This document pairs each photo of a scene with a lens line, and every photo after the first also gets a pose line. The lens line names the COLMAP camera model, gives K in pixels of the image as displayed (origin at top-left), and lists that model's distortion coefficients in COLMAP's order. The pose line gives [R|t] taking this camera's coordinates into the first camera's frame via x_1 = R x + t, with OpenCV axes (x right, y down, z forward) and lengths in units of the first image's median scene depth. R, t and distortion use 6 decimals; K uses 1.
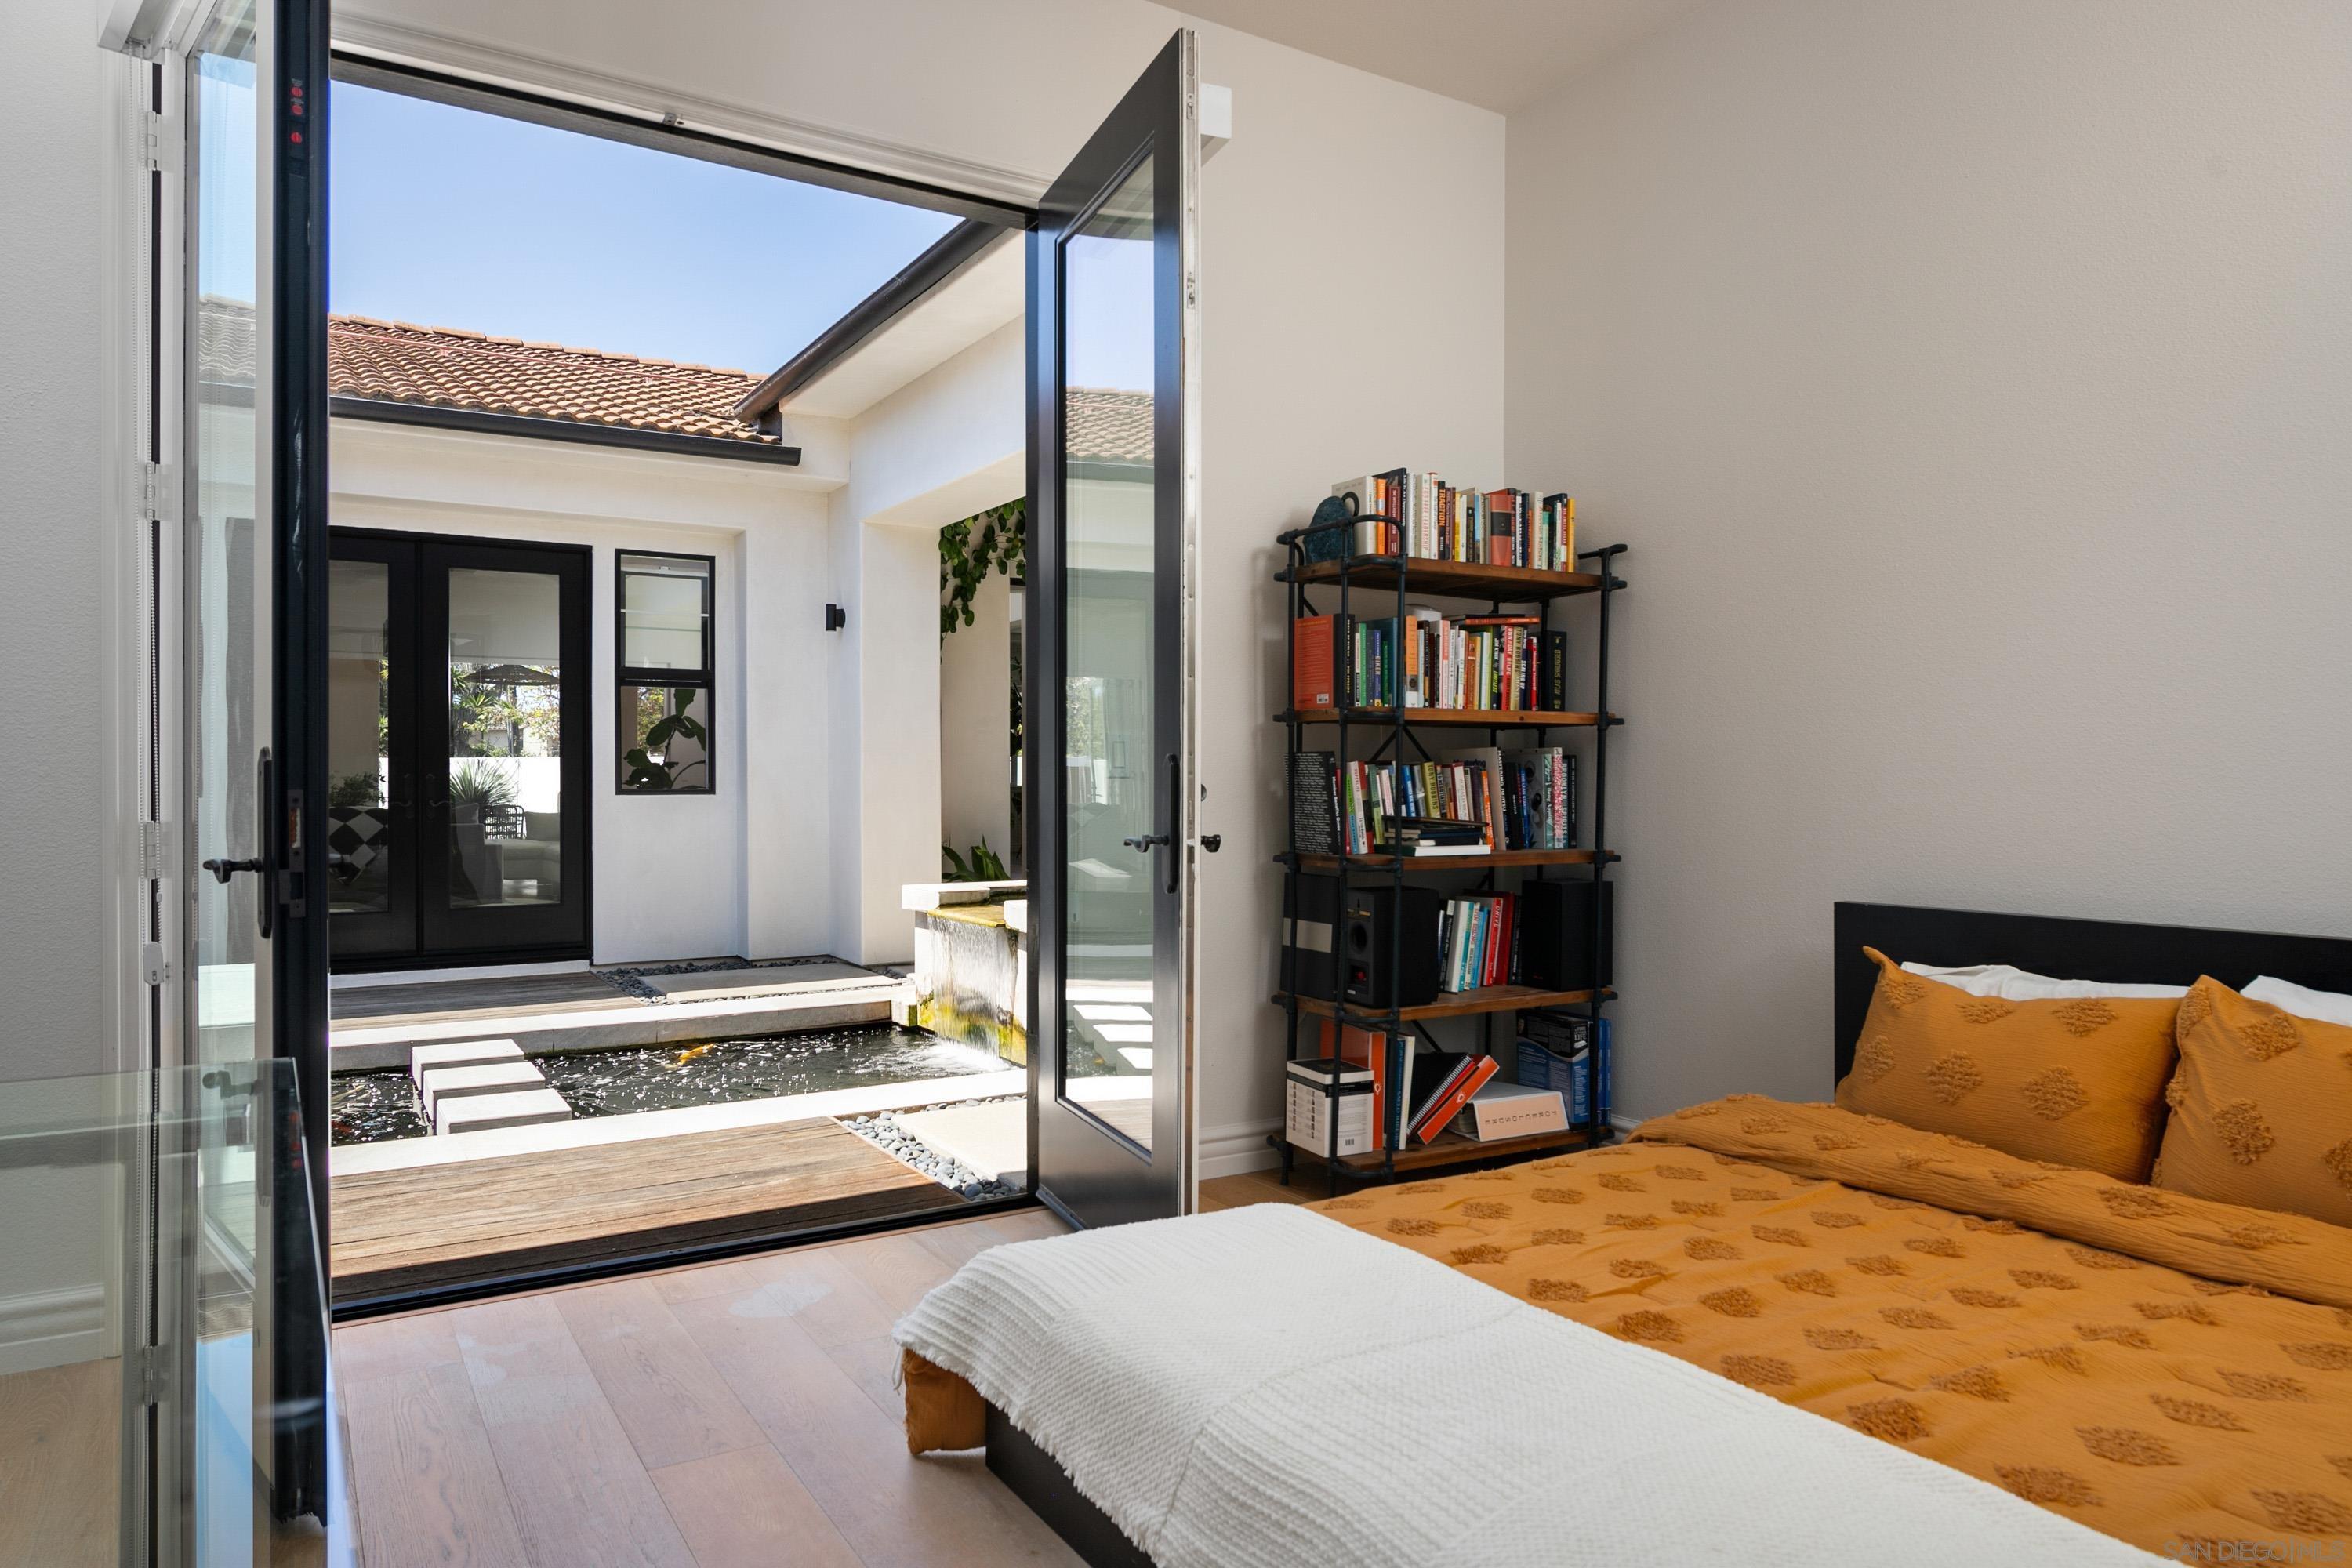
lens RADIAL K [[1499.4, 0, 1177.3], [0, 1499.4, 774.5], [0, 0, 1]] dist [0.035006, 0.000077]
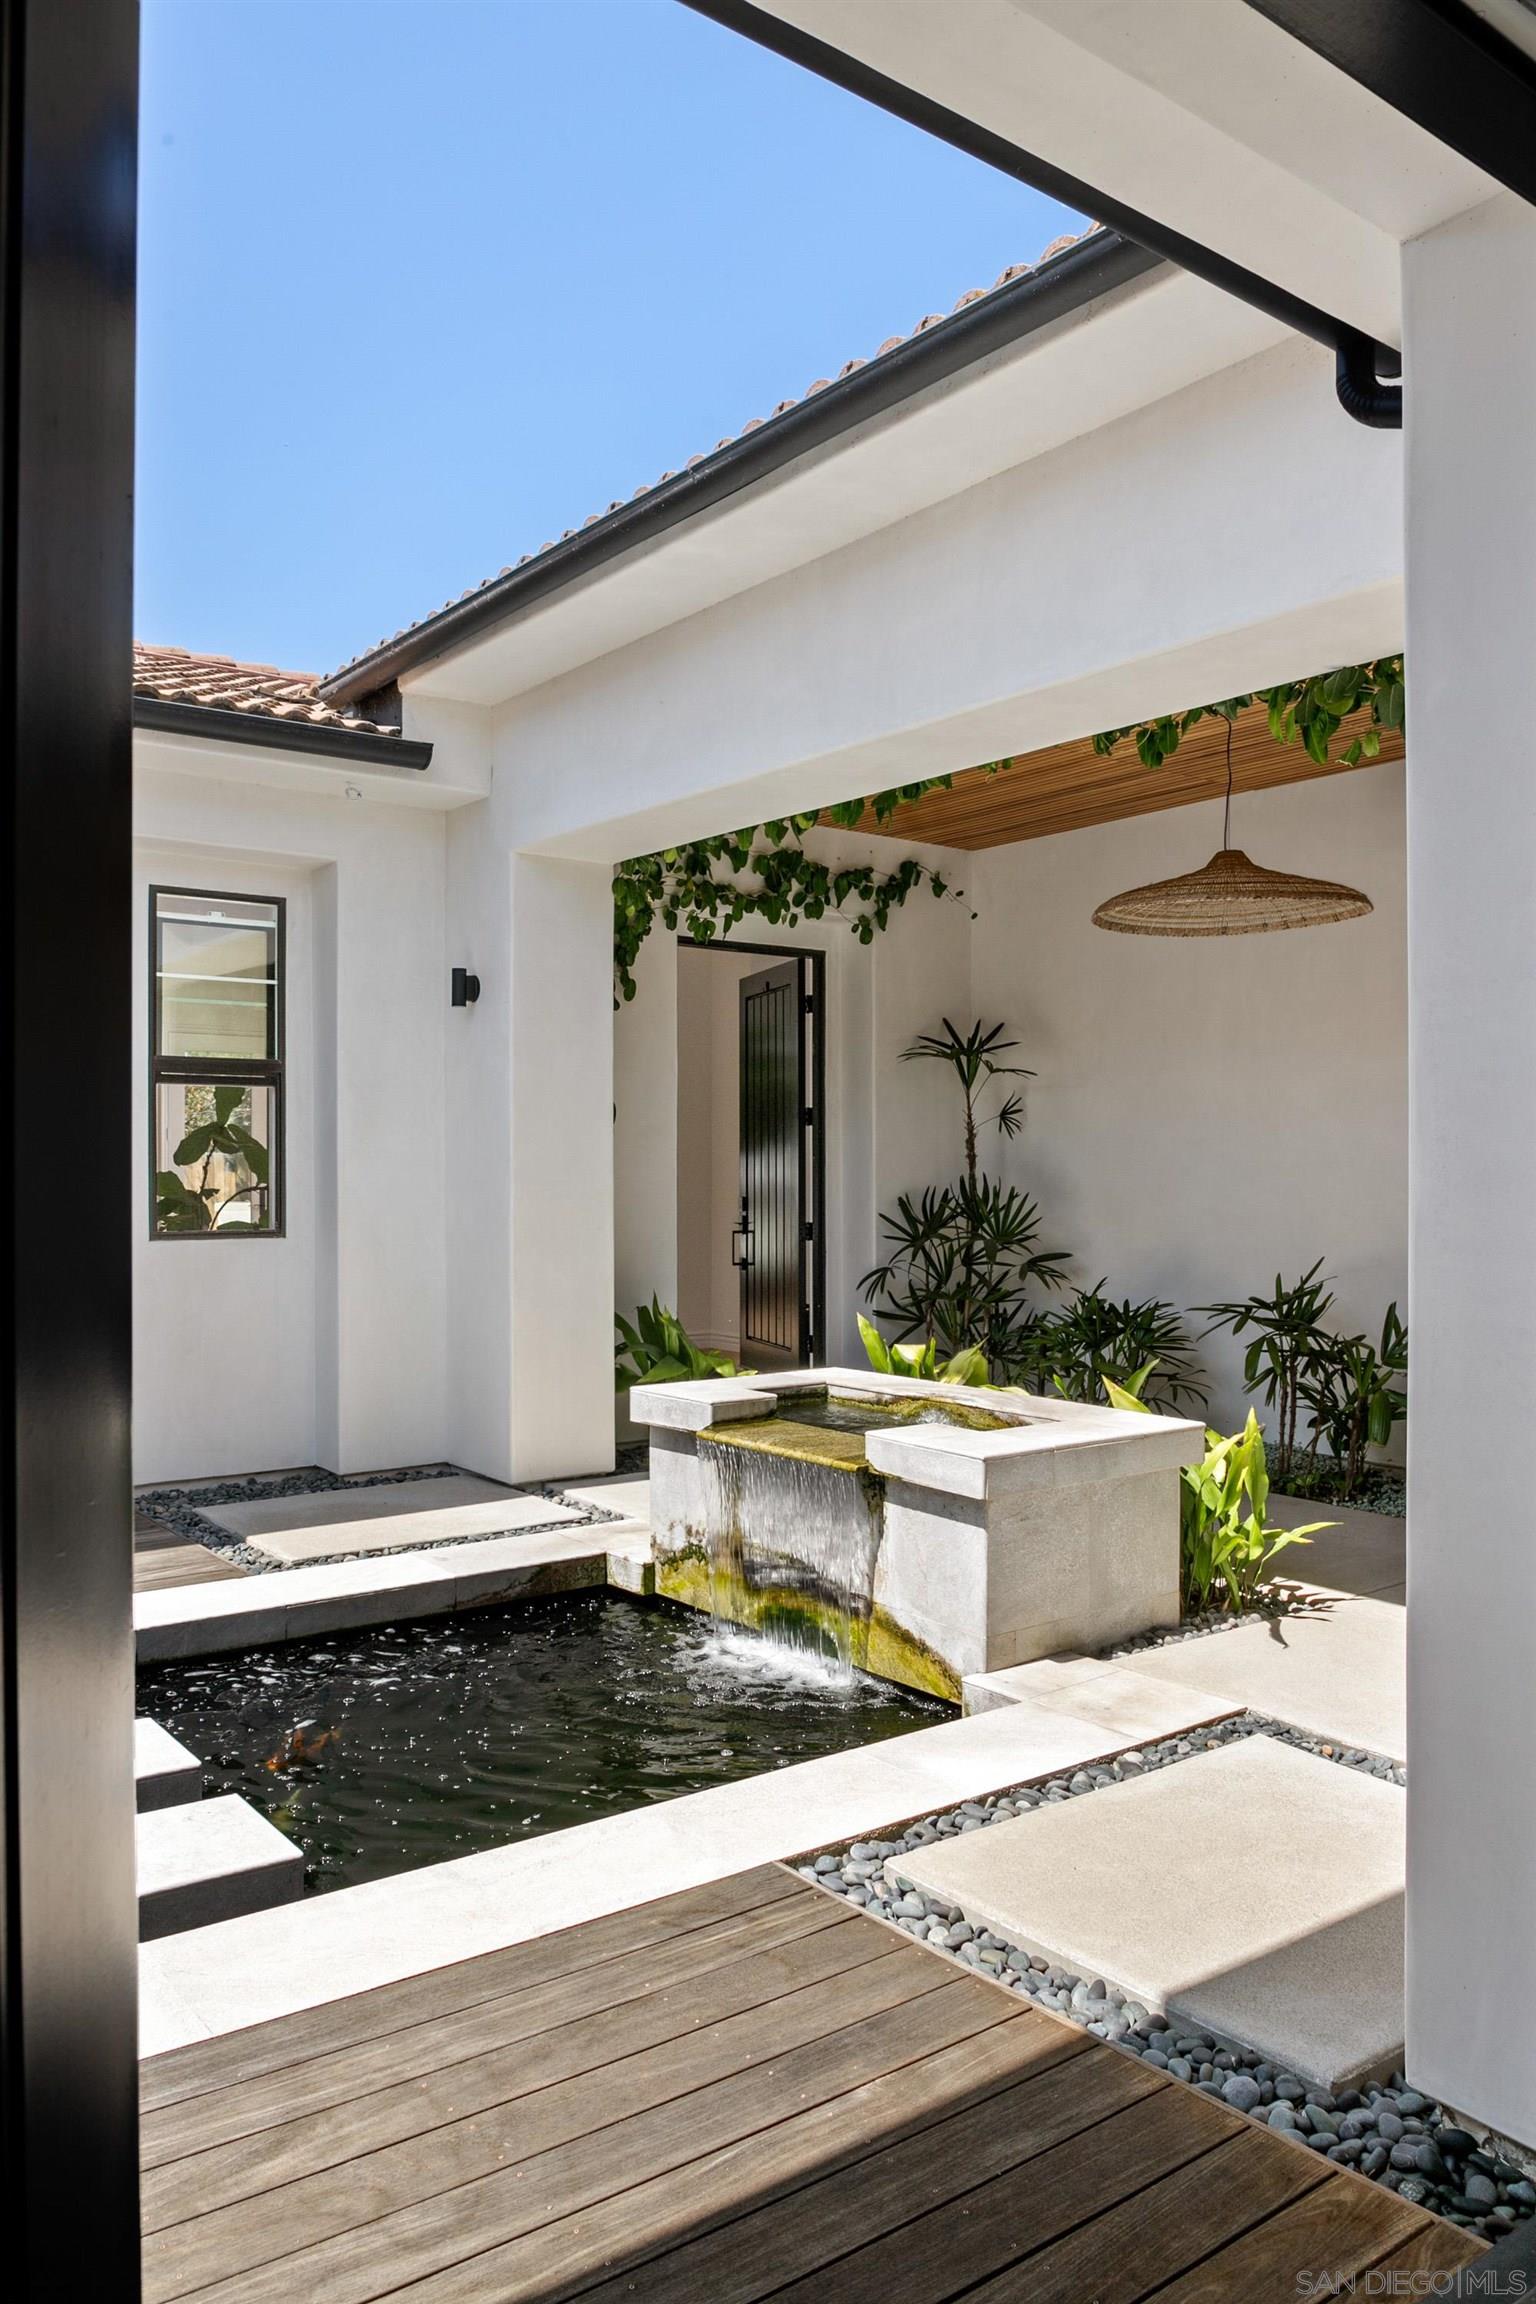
lens RADIAL K [[1673.0, 0, 767.2], [0, 1673.0, 1165.3], [0, 0, 1]] dist [-0.026715, -0.000522]
pose [[0.994258, 0.000568, 0.107004, -0.177480], [-0.000768, 0.999998, 0.001826, -0.023690], [-0.107003, -0.001898, 0.994257, 0.215435]]
